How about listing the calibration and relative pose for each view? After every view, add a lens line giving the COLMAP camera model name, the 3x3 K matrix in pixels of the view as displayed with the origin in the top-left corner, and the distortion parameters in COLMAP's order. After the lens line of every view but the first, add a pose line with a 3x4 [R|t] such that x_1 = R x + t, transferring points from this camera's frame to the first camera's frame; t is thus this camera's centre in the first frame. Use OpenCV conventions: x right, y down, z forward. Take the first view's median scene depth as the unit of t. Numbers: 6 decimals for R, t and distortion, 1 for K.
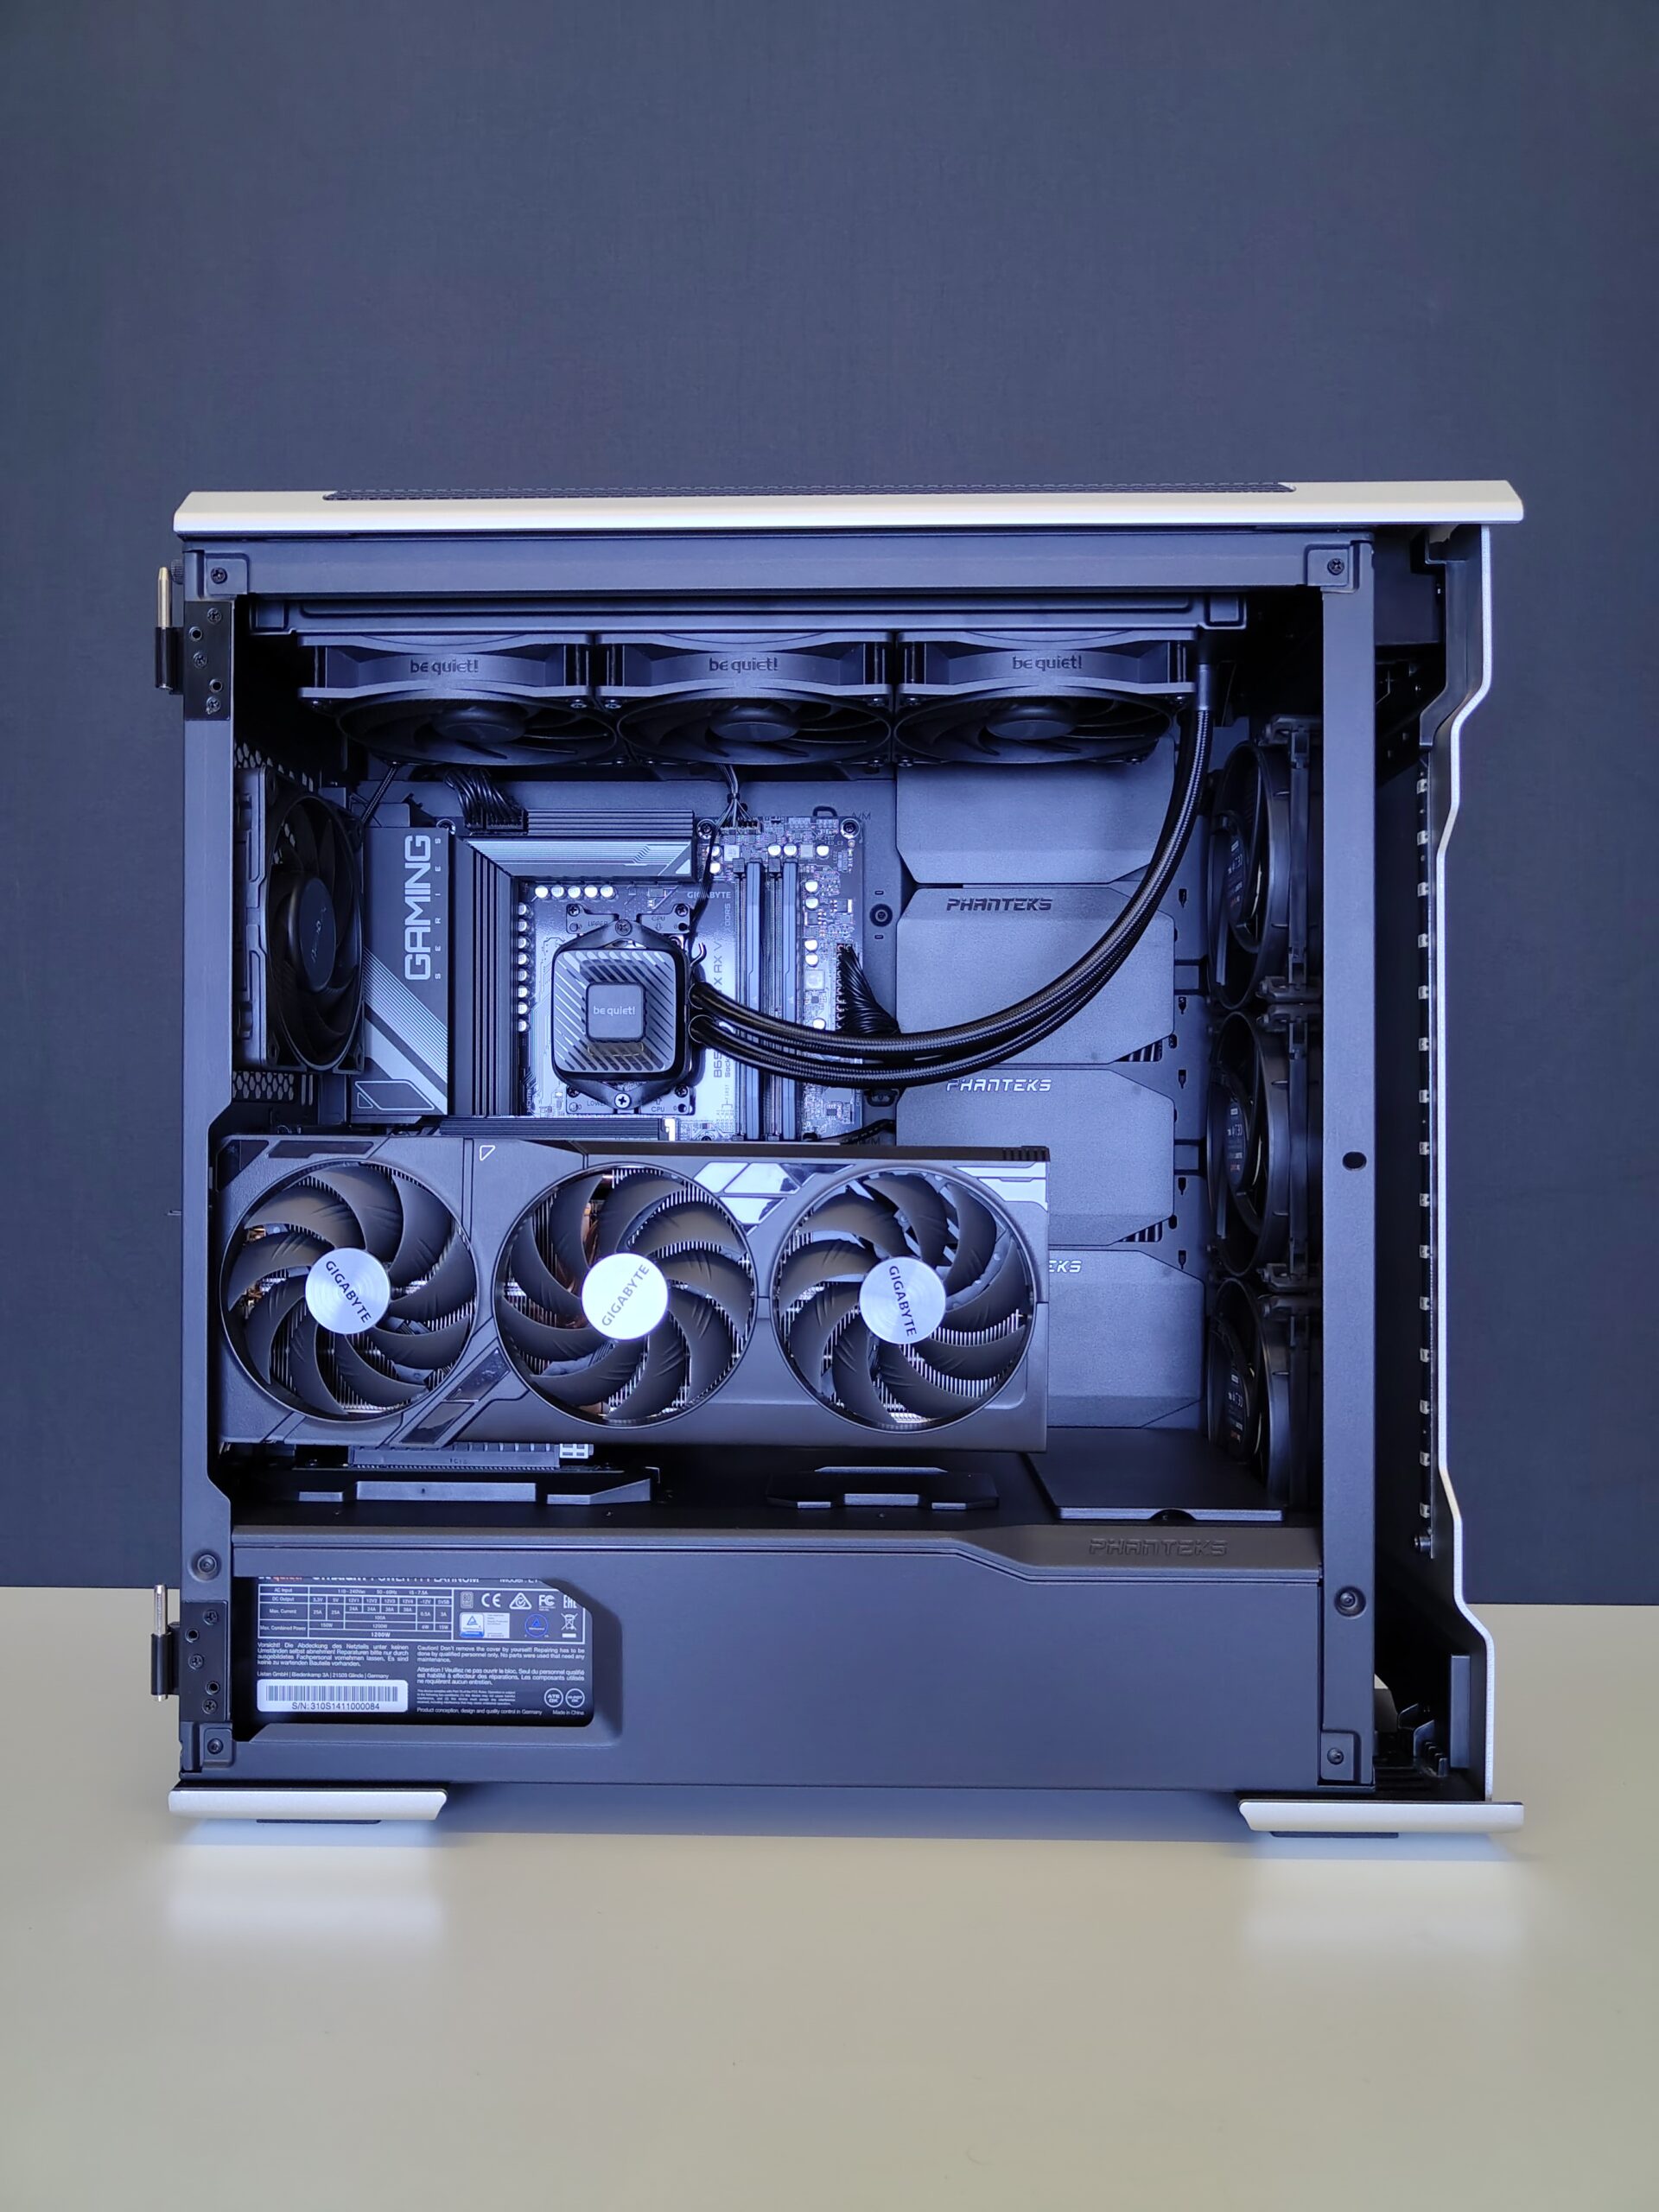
lens RADIAL K [[1562.4, 0, 834.7], [0, 1562.4, 1100.4], [0, 0, 1]] dist [0.003778, -0.007451]
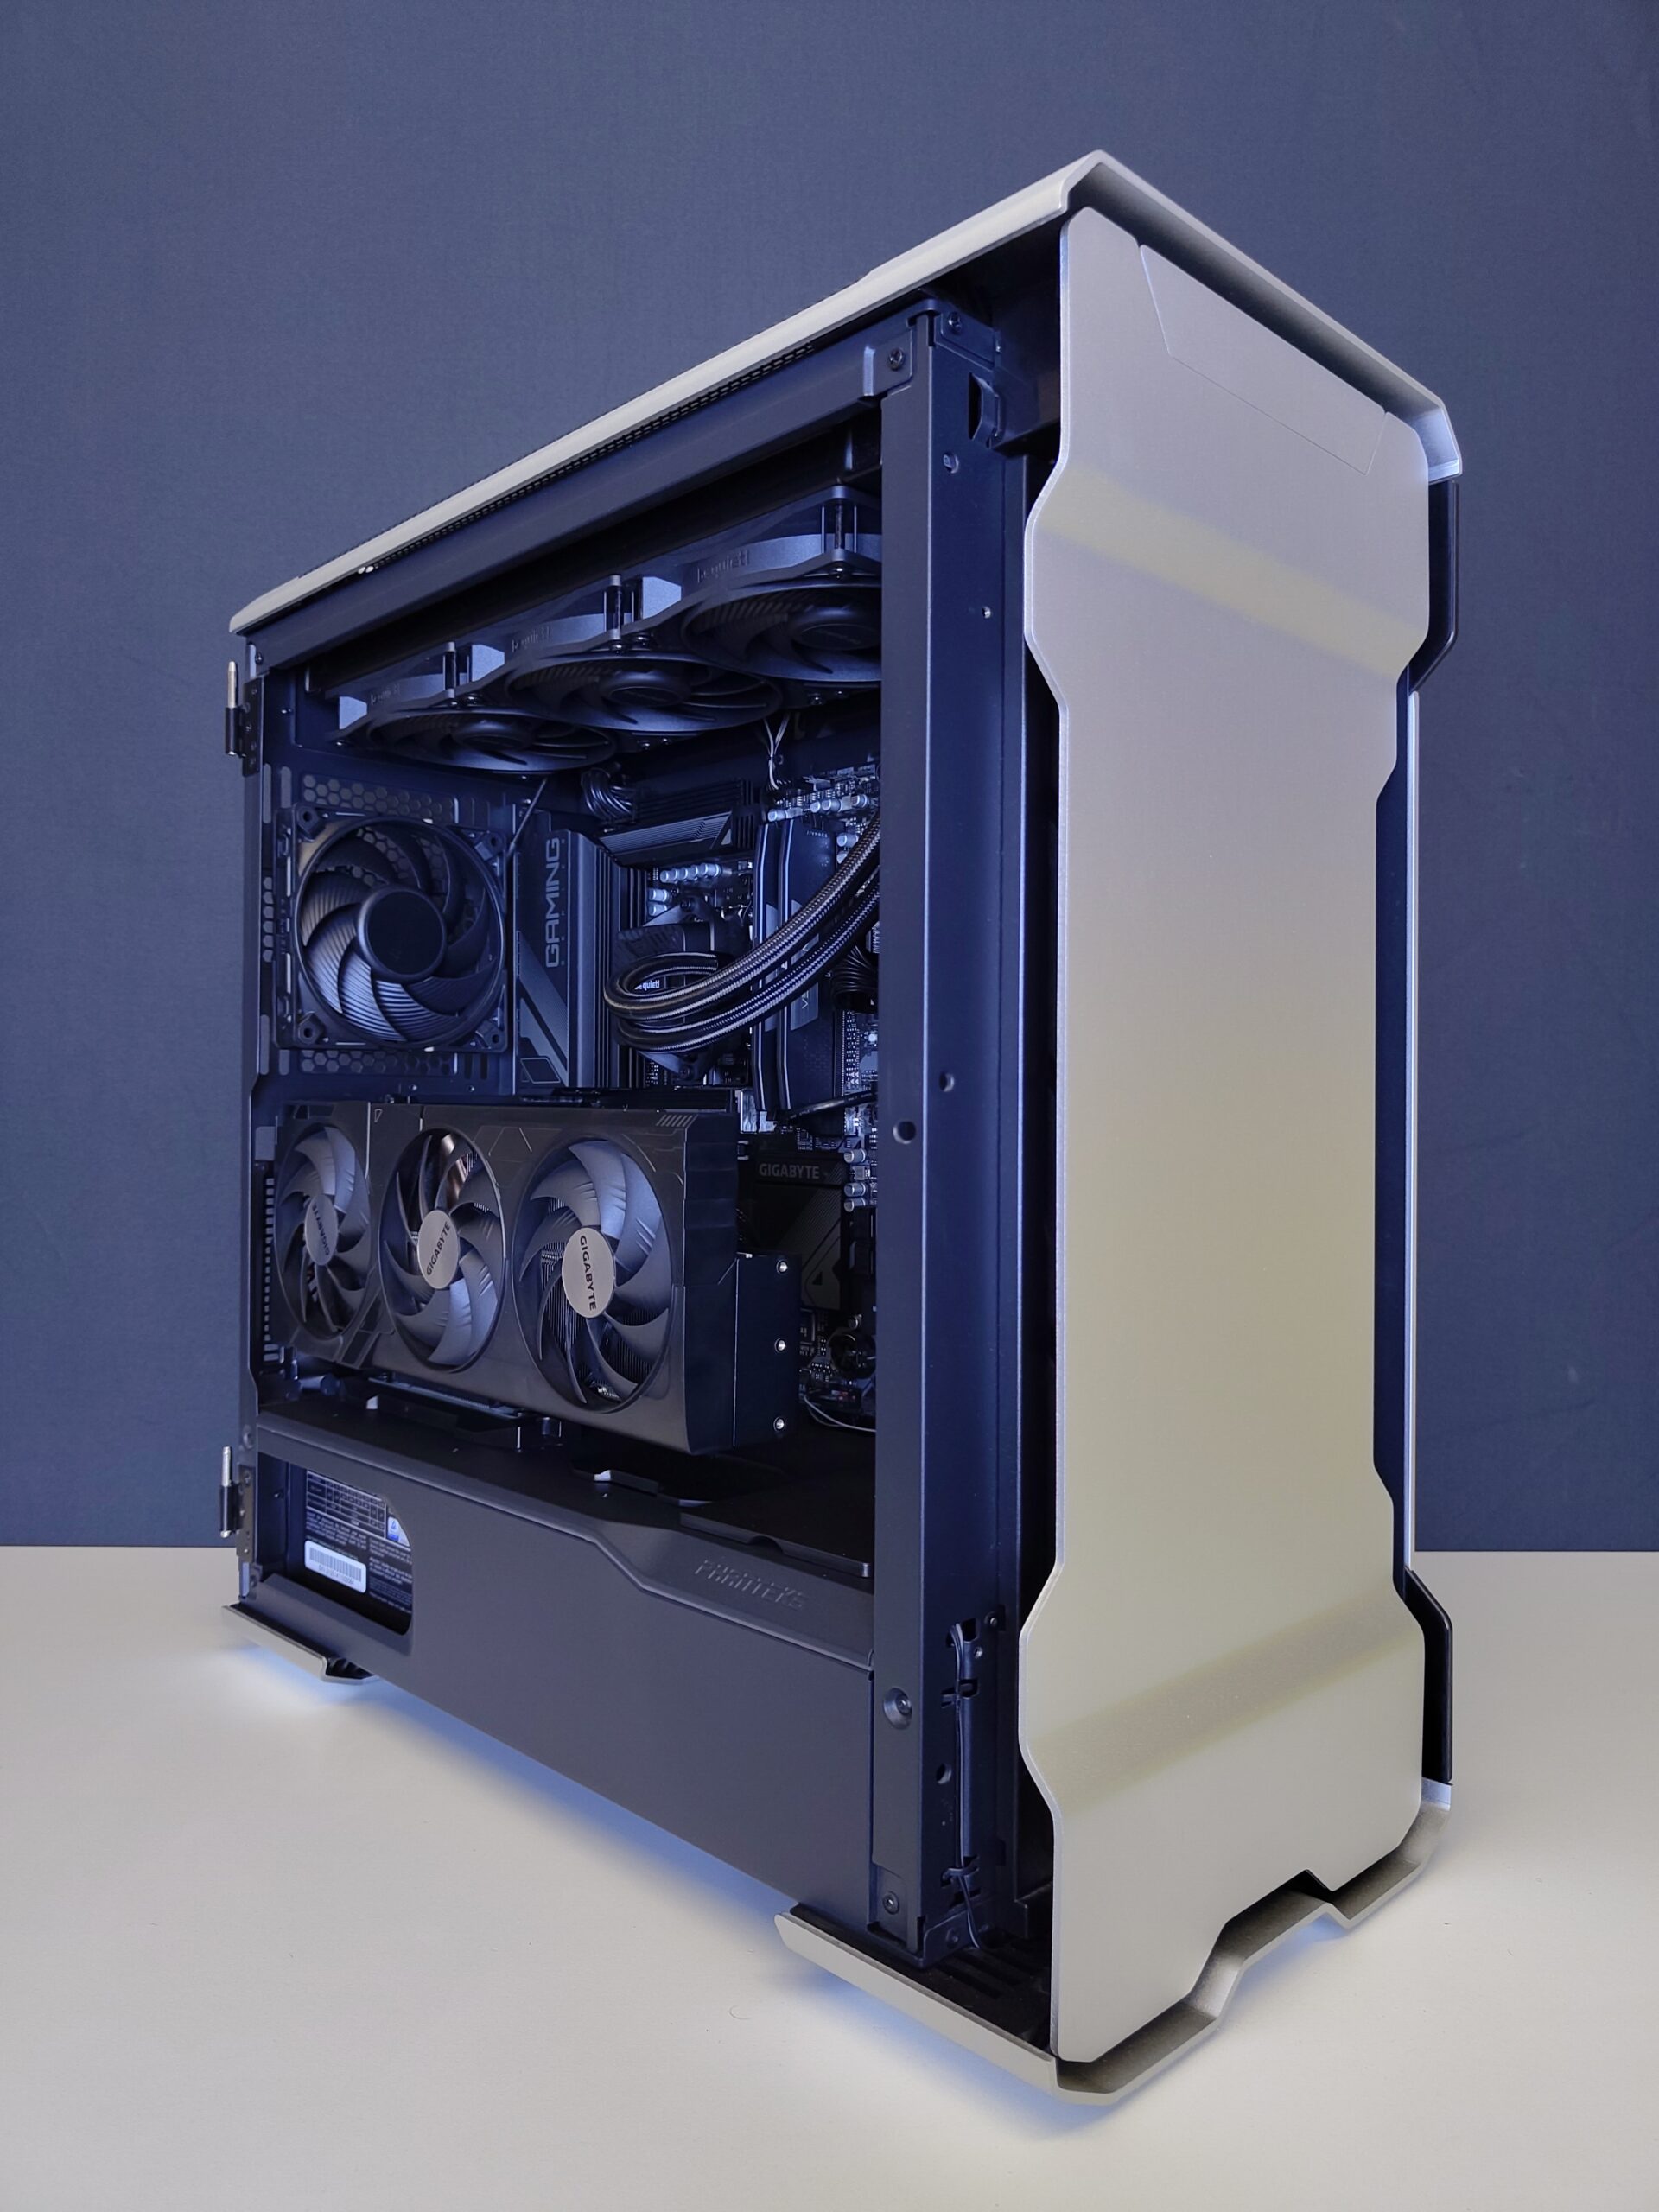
lens RADIAL K [[1562.4, 0, 834.7], [0, 1562.4, 1100.4], [0, 0, 1]] dist [0.003778, -0.007451]
pose [[0.716459, -0.003325, -0.697621, 0.800085], [0.007791, 0.999964, 0.003236, 0.019928], [0.697586, -0.007754, 0.716459, 0.407049]]
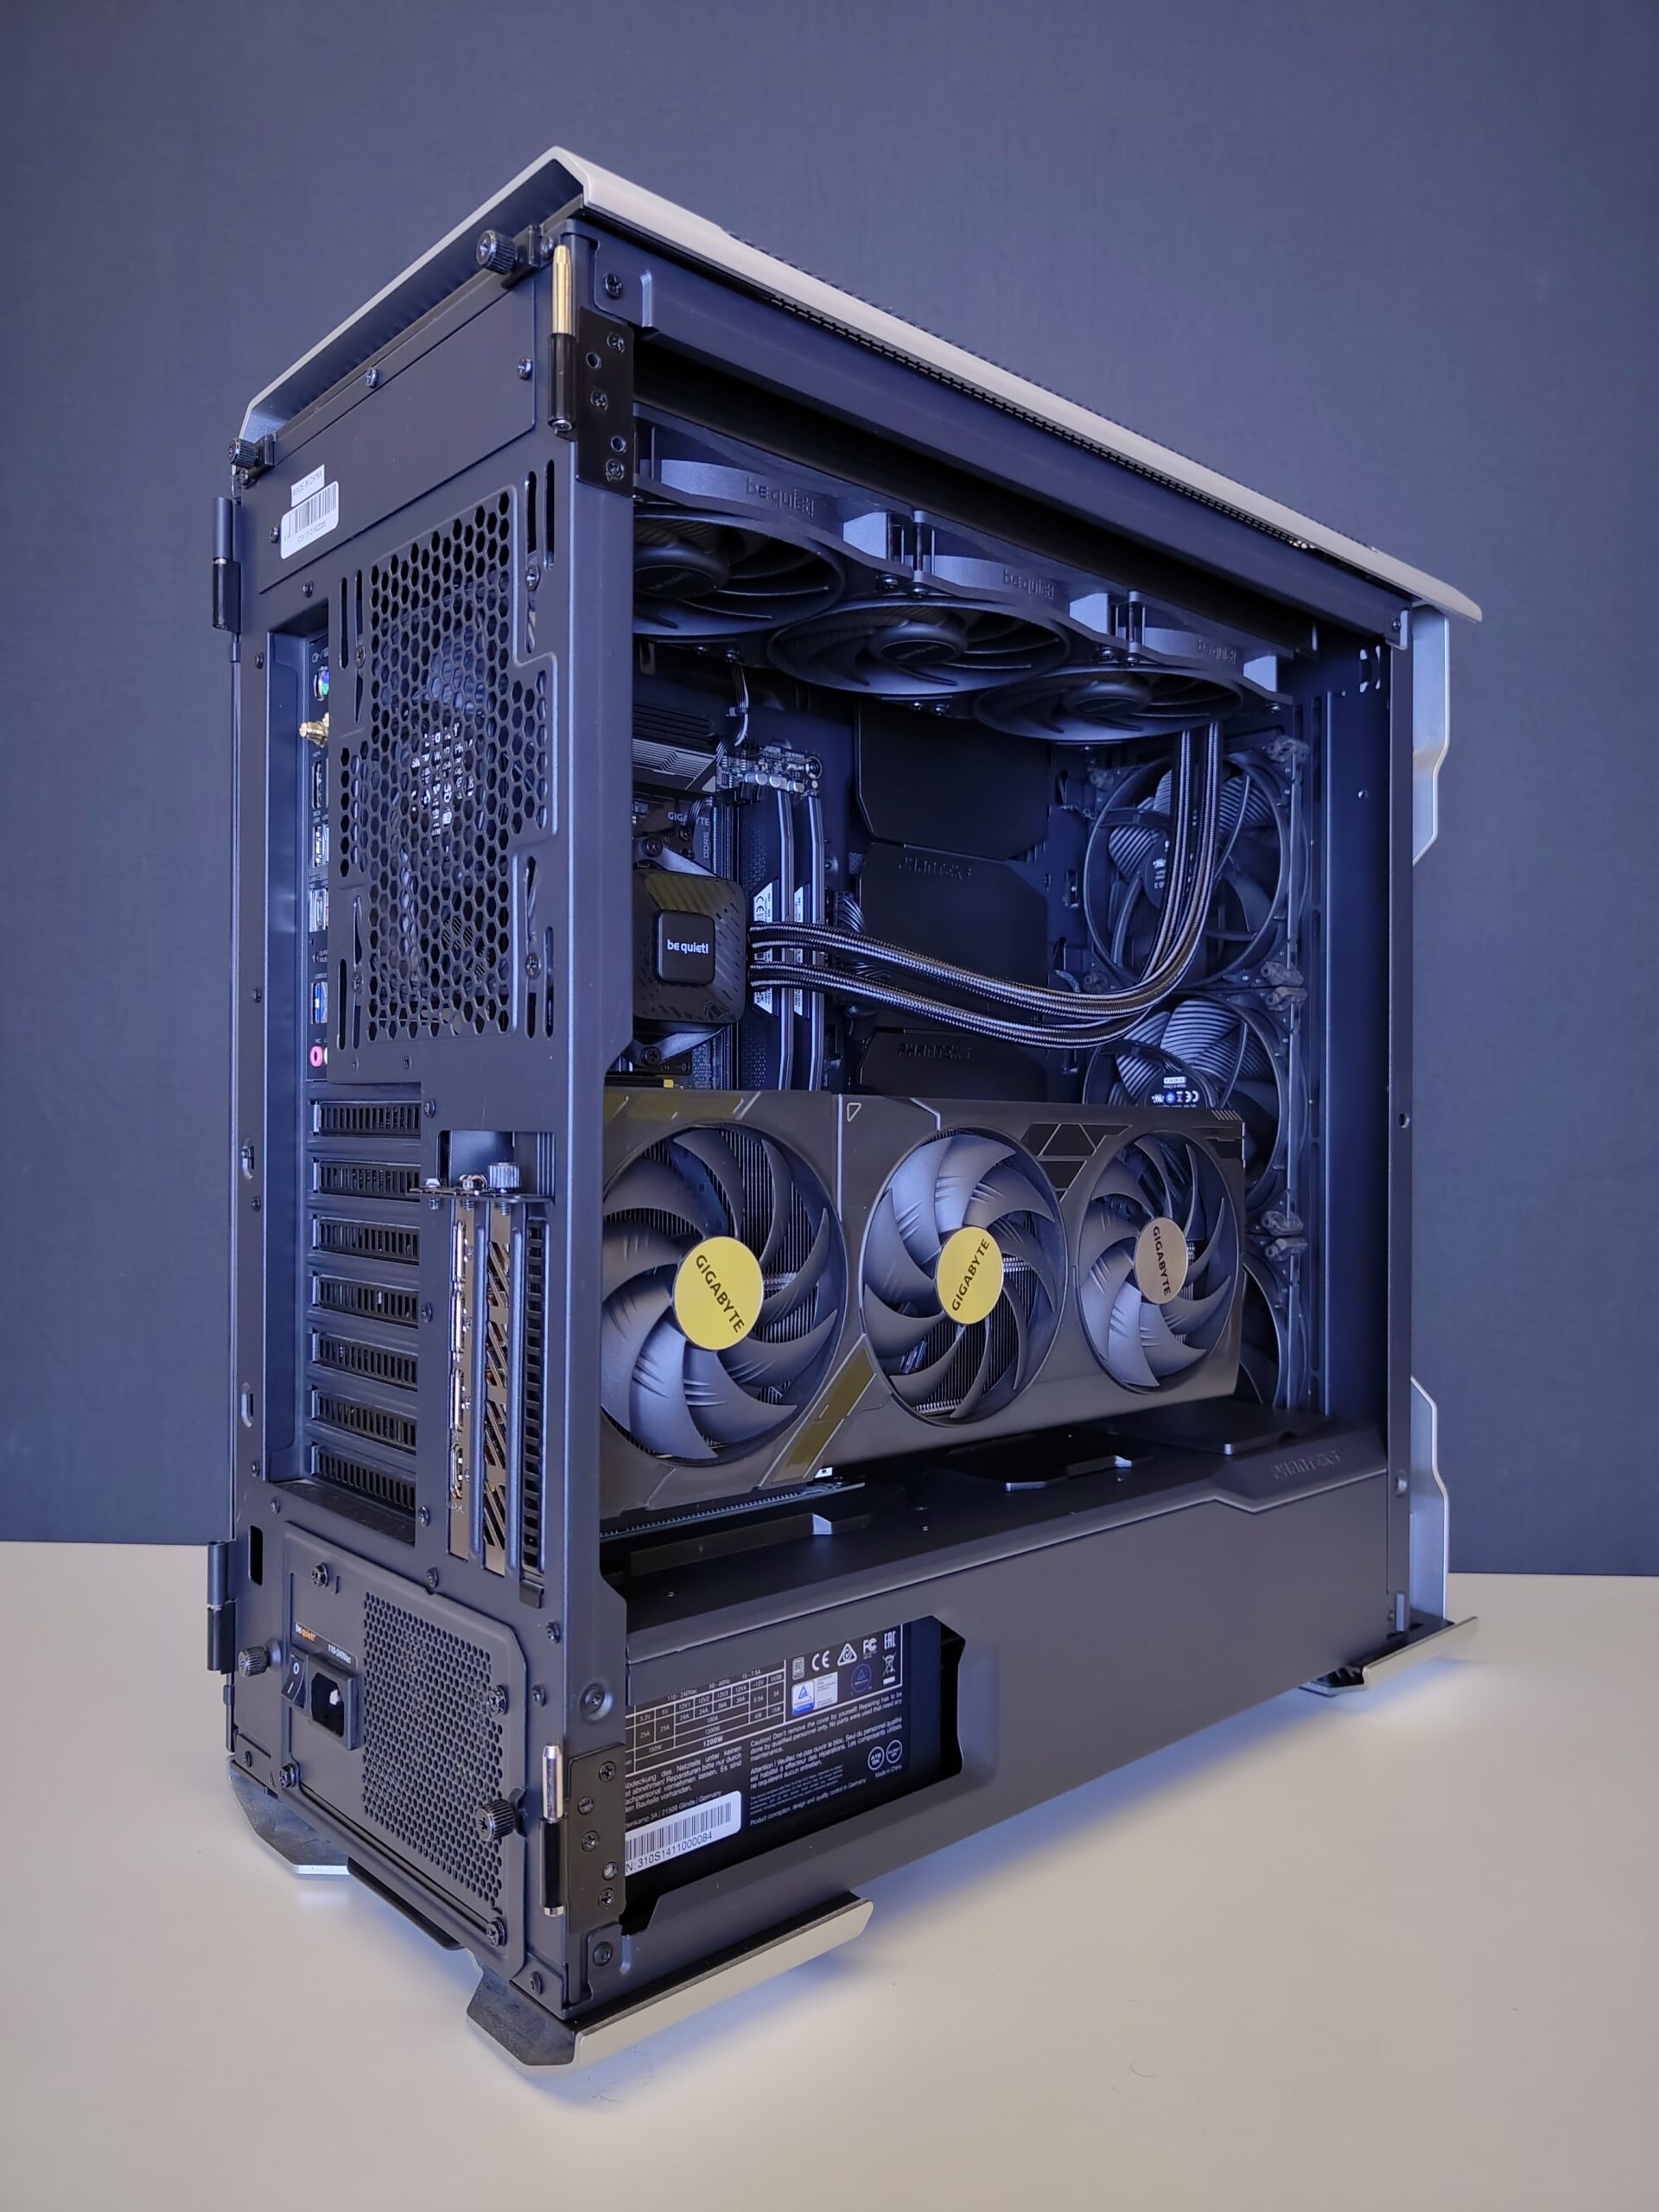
lens RADIAL K [[1542.2, 0, 835.2], [0, 1542.2, 1111.3], [0, 0, 1]] dist [0.010012, 0.000486]
pose [[0.723463, 0.005867, 0.690338, -0.771565], [-0.015352, 0.999853, 0.007591, 0.027059], [-0.690192, -0.016090, 0.723447, 0.417446]]
